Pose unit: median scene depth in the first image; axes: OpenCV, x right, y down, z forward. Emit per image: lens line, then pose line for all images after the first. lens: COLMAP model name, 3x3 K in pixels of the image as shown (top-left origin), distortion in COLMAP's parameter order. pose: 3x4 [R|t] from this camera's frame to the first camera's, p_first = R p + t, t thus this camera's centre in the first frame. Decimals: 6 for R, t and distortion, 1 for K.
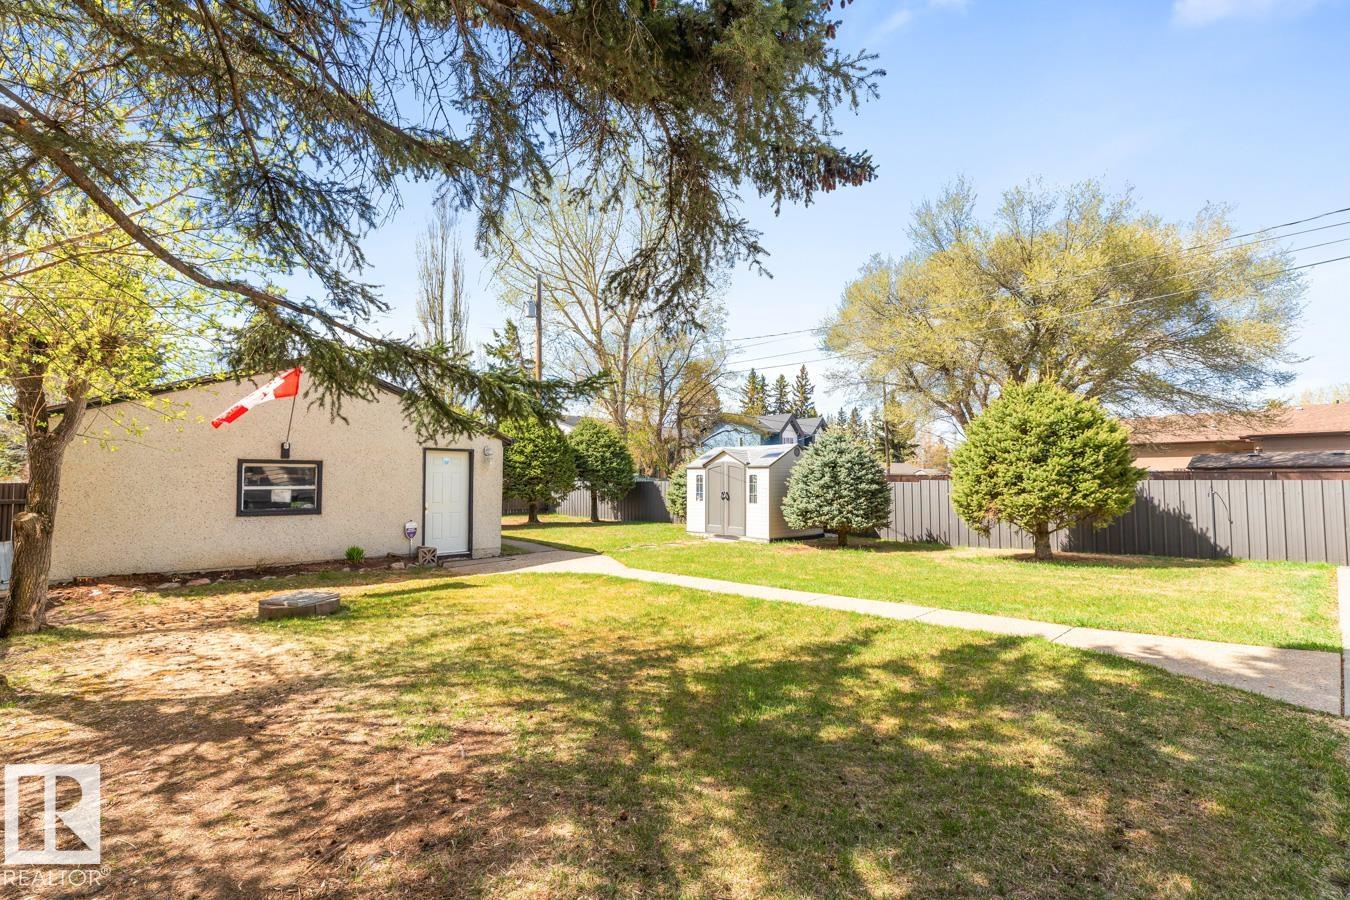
lens RADIAL K [[599.4, 0, 675.0], [0, 599.4, 450.0], [0, 0, 1]] dist [0.000069, 0.000021]
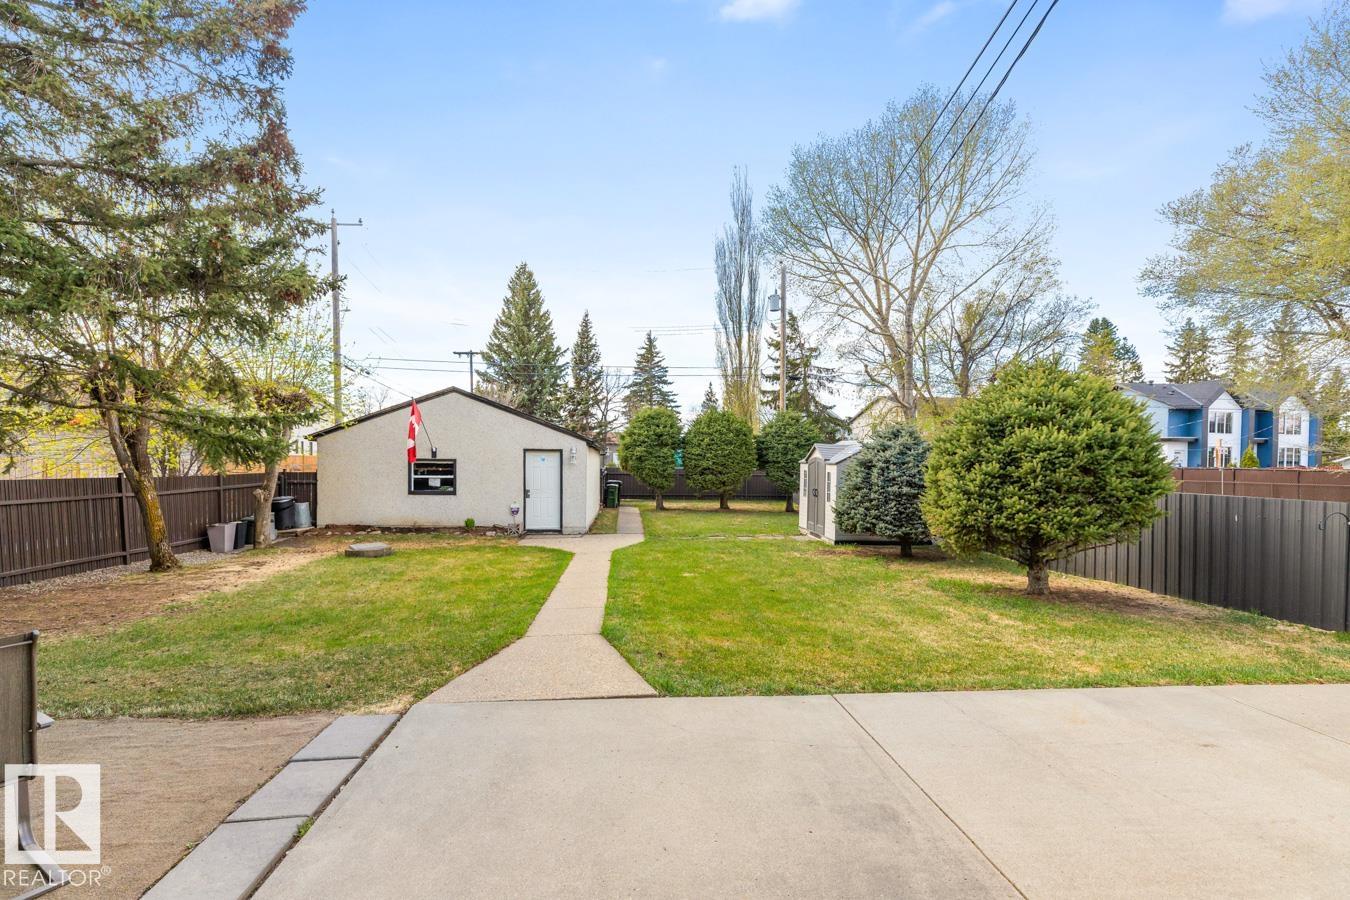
lens RADIAL K [[616.2, 0, 682.8], [0, 616.2, 453.9], [0, 0, 1]] dist [-0.000815, -0.000324]
pose [[0.800296, 0.004163, -0.599590, 0.363148], [0.018033, 0.999356, 0.031008, -0.014945], [0.599334, -0.035627, 0.799706, 0.054957]]
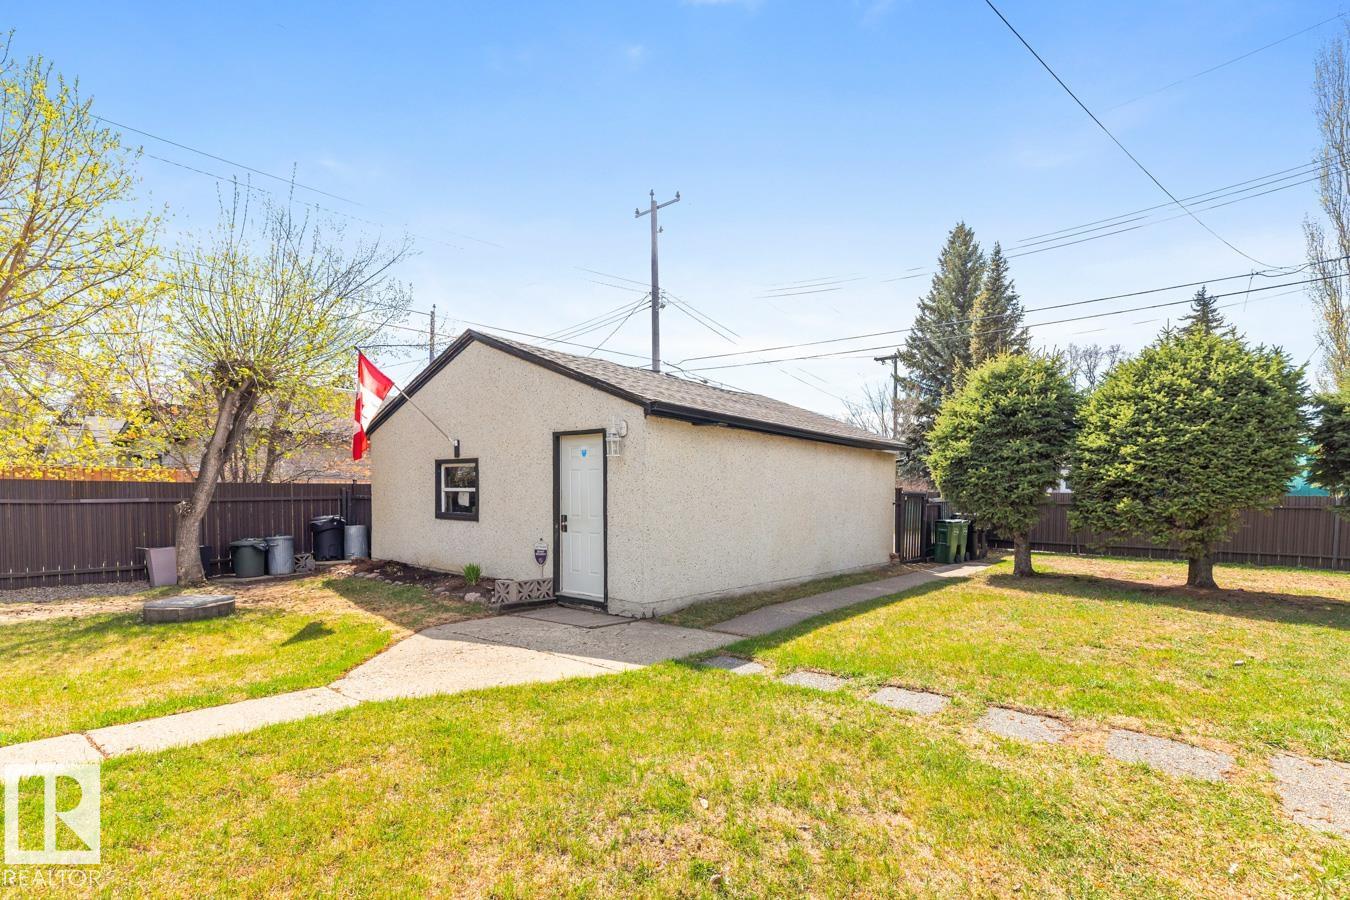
lens RADIAL K [[645.0, 0, 674.2], [0, 645.0, 527.4], [0, 0, 1]] dist [-0.009881, -0.000241]
pose [[0.136317, 0.055750, -0.989095, 0.165305], [0.037921, 0.997390, 0.061444, 0.032786], [0.989939, -0.045884, 0.133847, 0.538479]]
